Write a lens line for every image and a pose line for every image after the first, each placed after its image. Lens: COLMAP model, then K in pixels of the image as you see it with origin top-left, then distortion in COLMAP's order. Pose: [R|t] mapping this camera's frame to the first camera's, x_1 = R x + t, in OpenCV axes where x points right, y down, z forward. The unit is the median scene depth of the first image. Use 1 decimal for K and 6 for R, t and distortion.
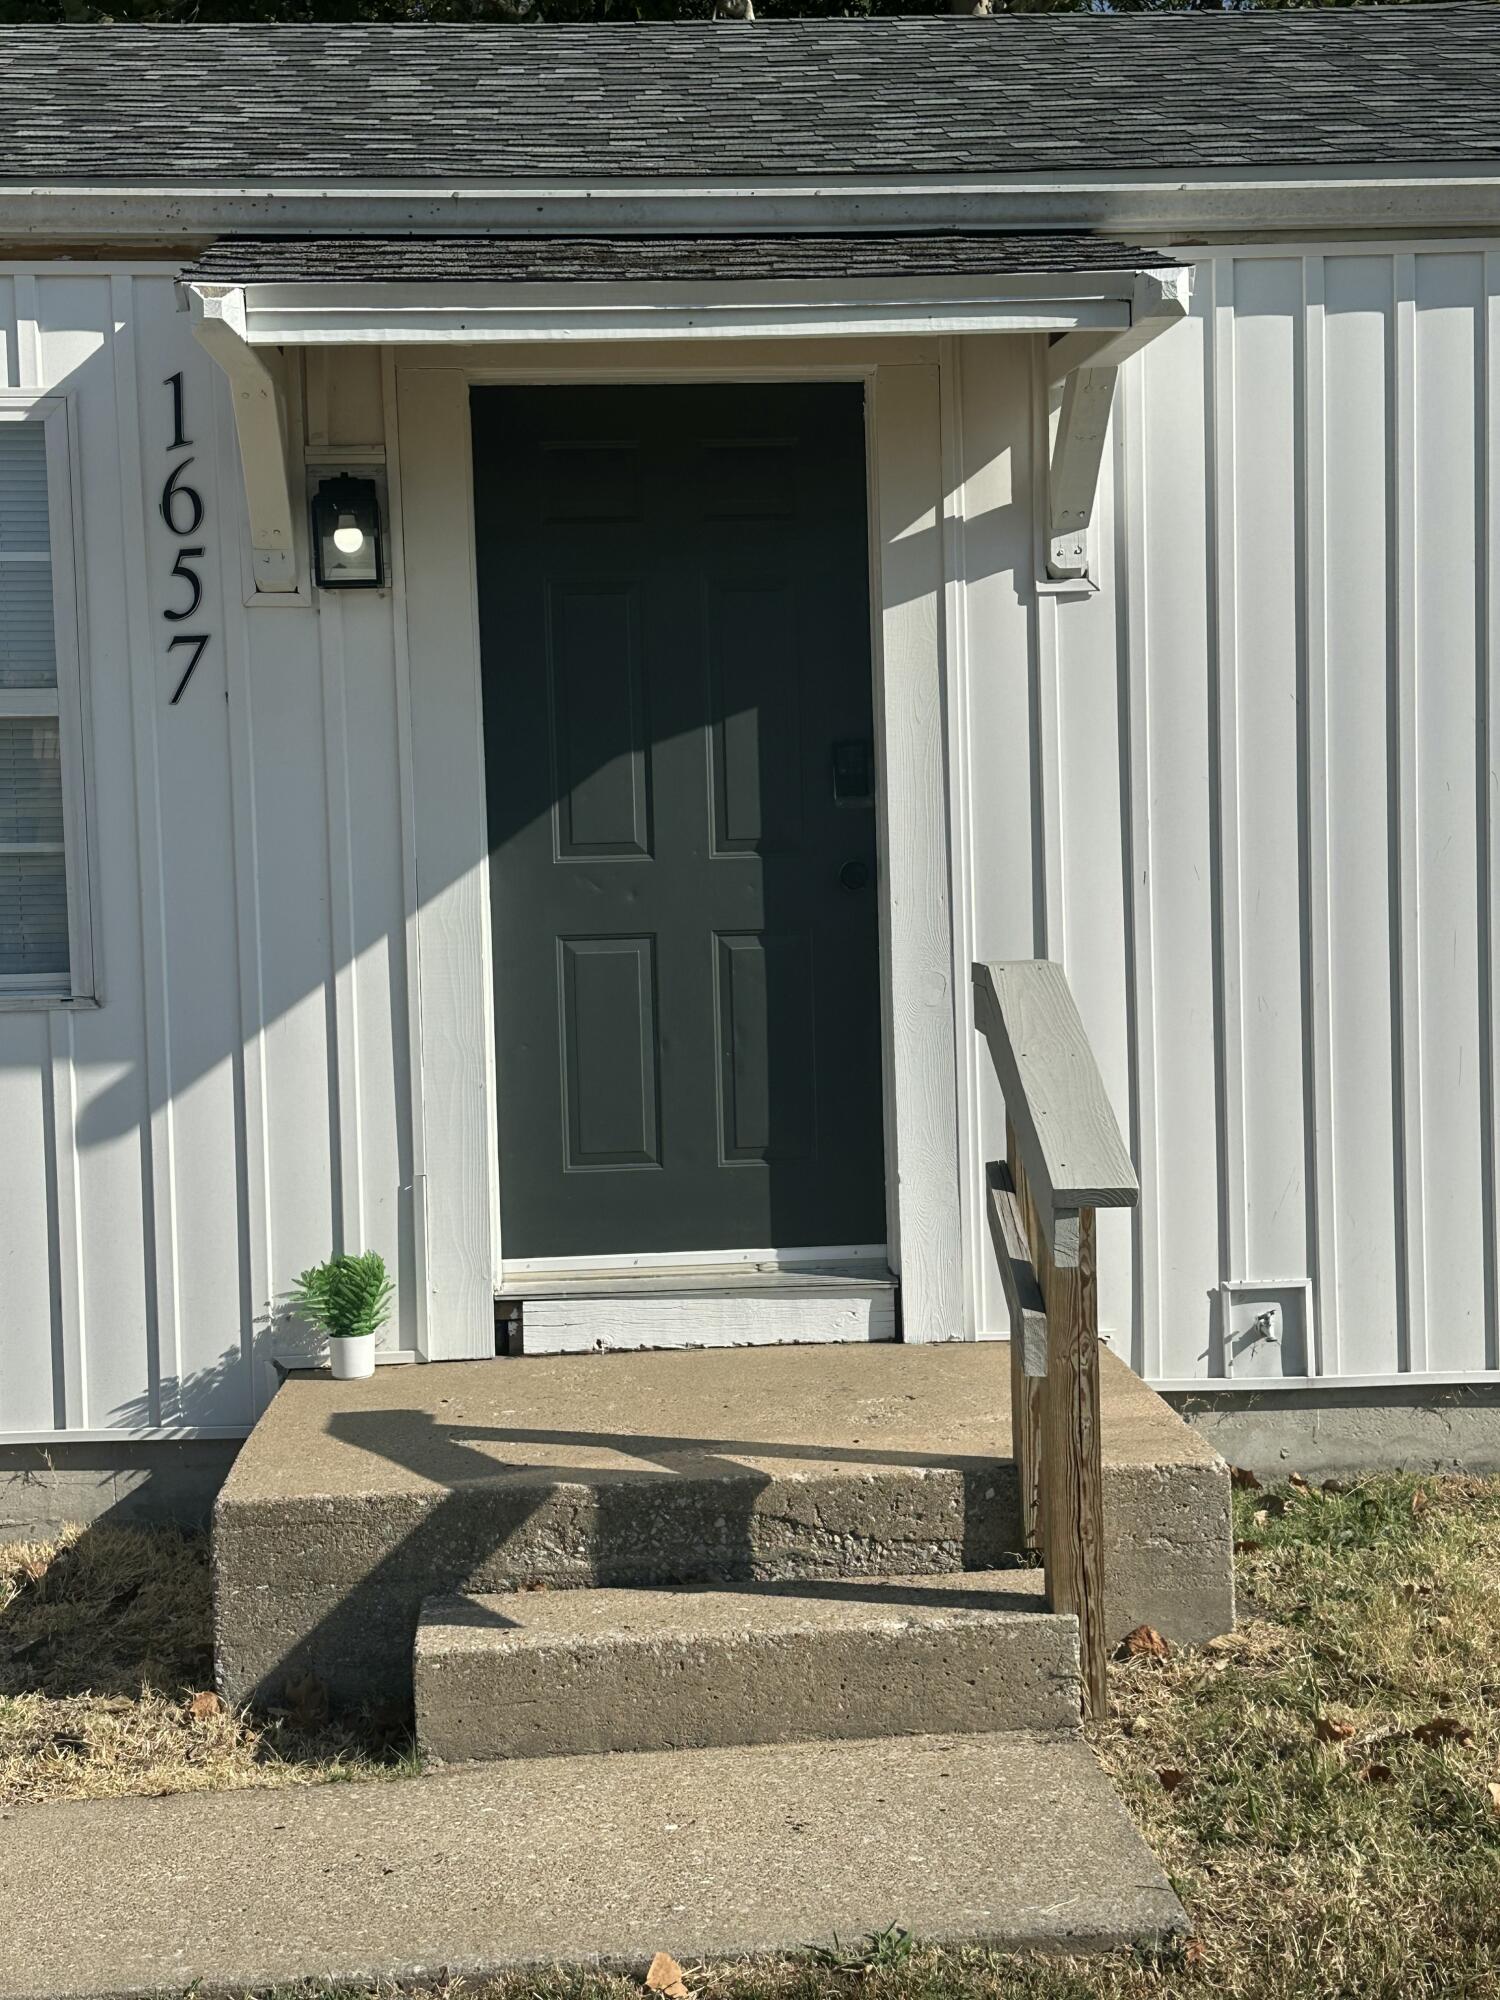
lens RADIAL K [[2627.6, 0, 753.8], [0, 2627.6, 1004.7], [0, 0, 1]] dist [0.099678, 0.000000]
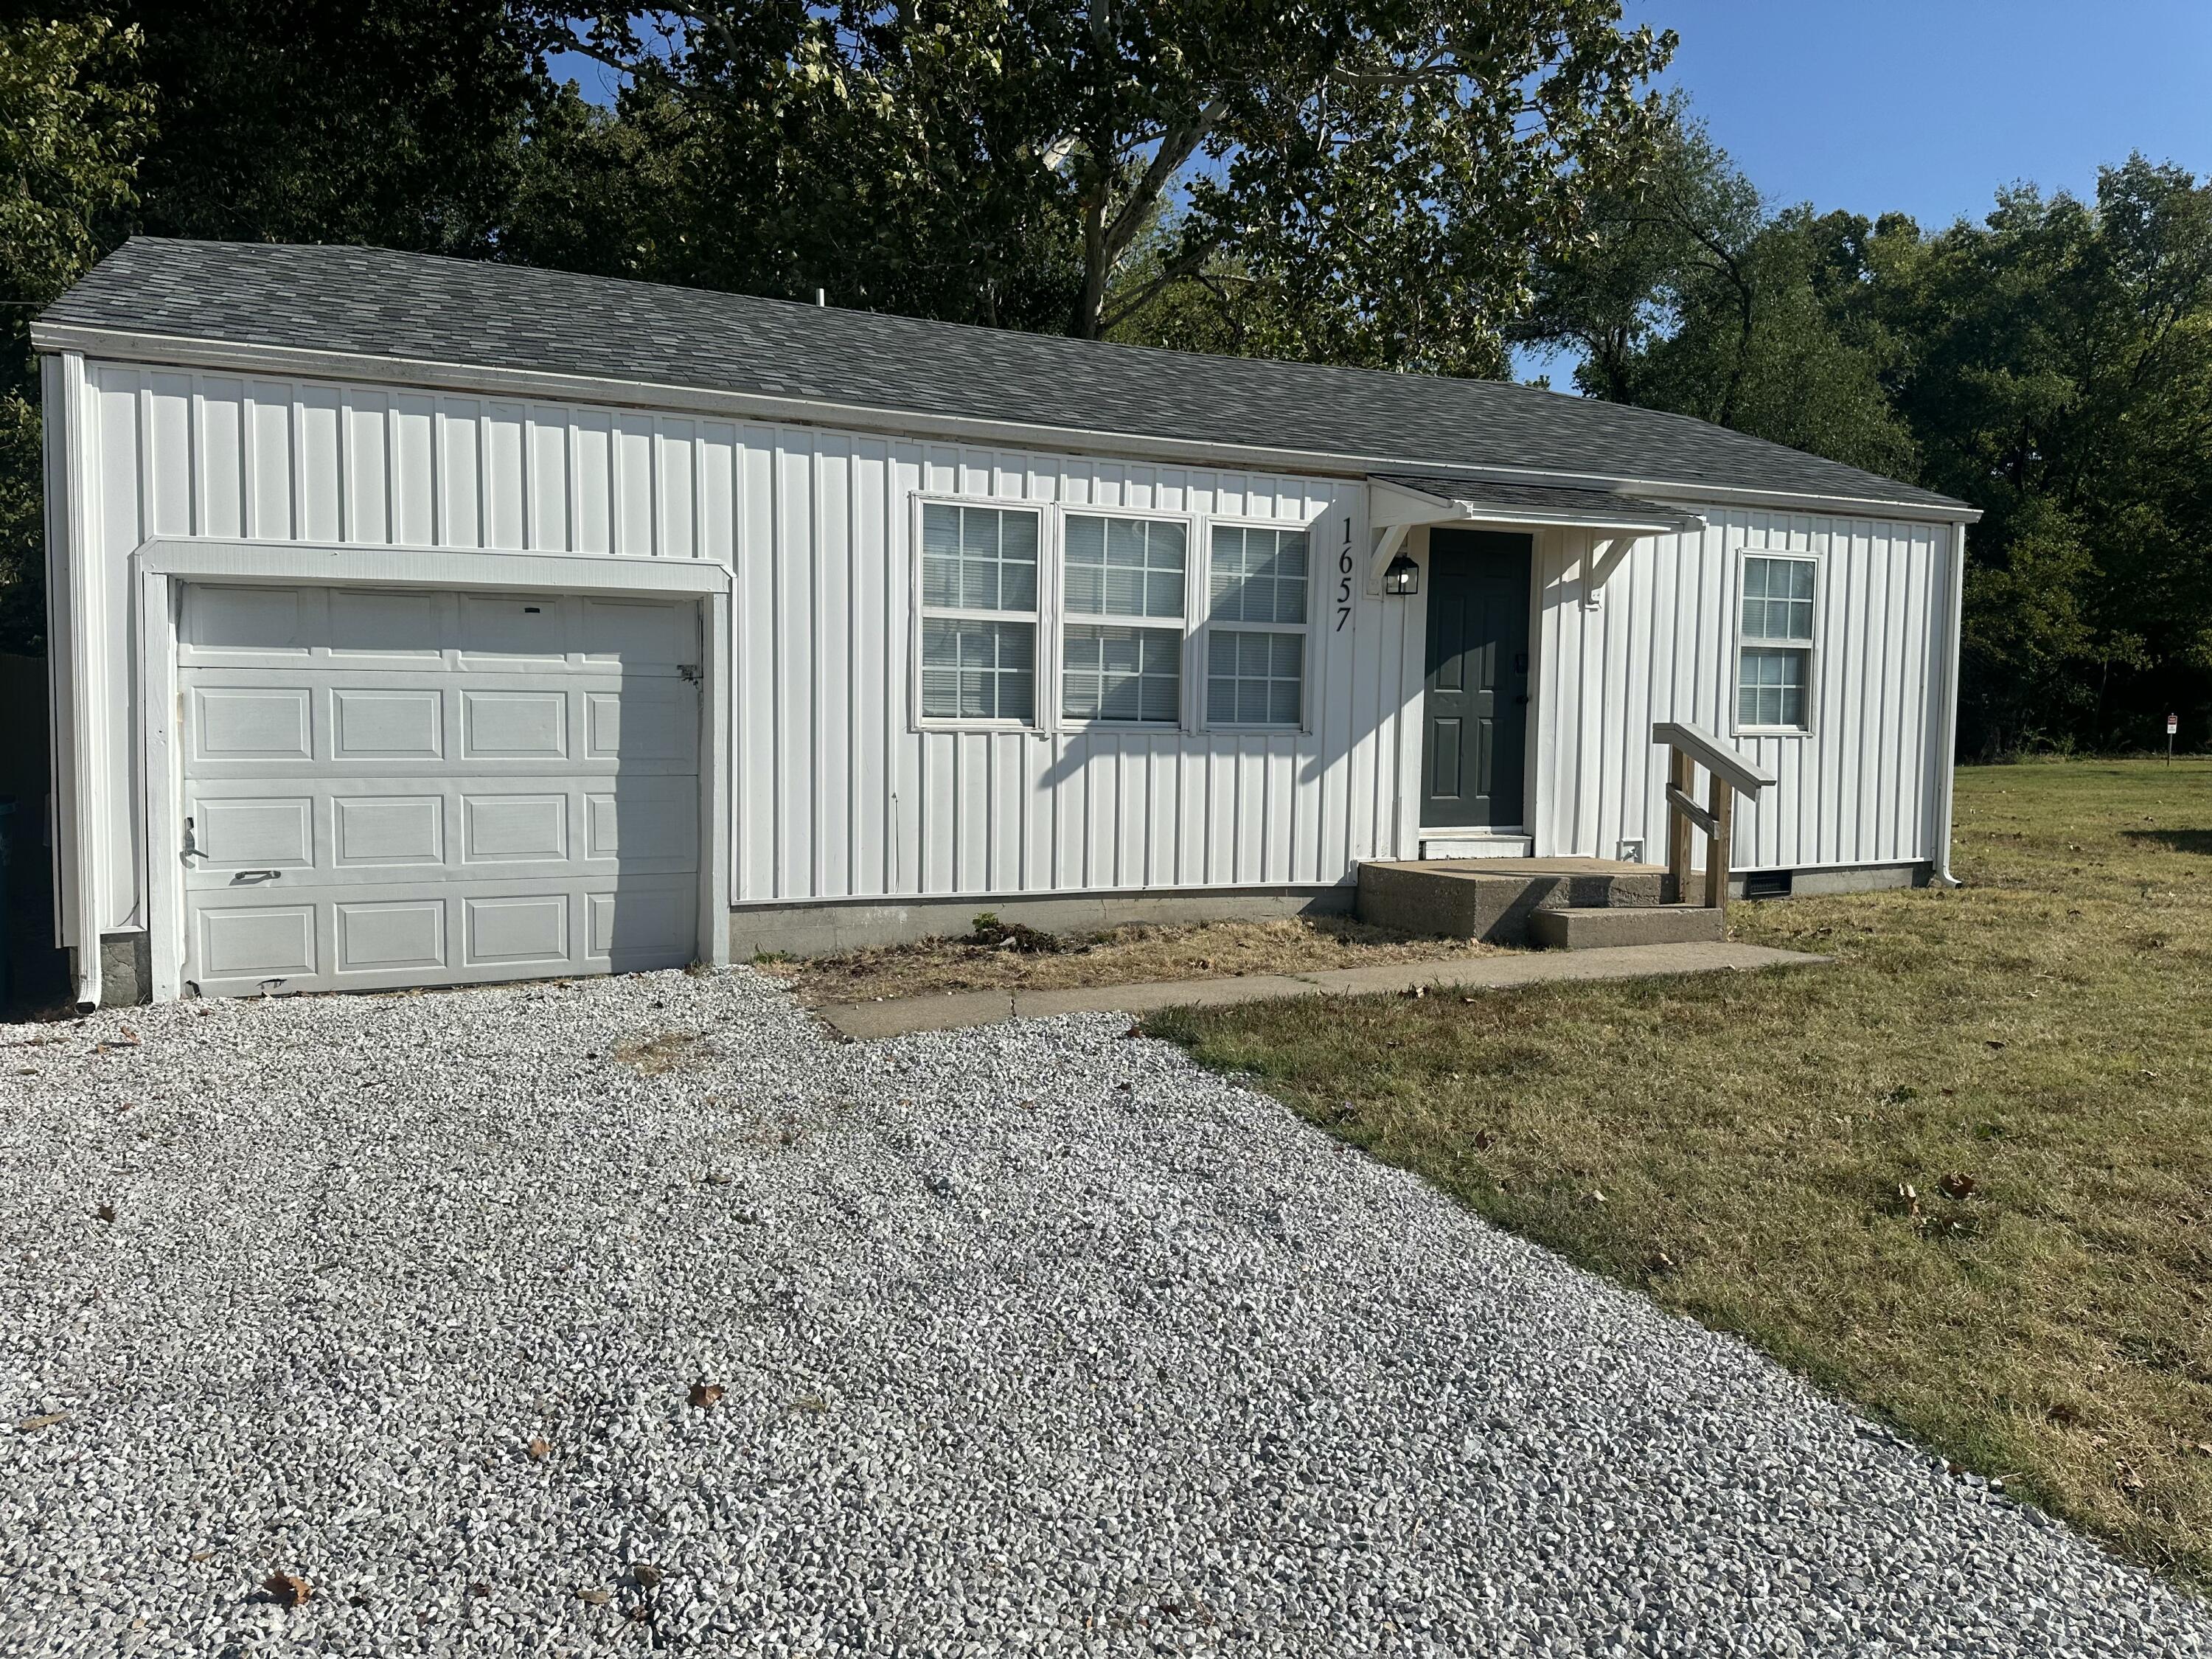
lens RADIAL K [[1568.4, 0, 1108.0], [0, 1568.4, 821.6], [0, 0, 1]] dist [0.028550, -0.006687]
pose [[0.946338, 0.015110, 0.322826, -1.003718], [-0.016454, 0.999864, 0.001437, 0.096171], [-0.322760, -0.006671, 0.946457, -0.543287]]
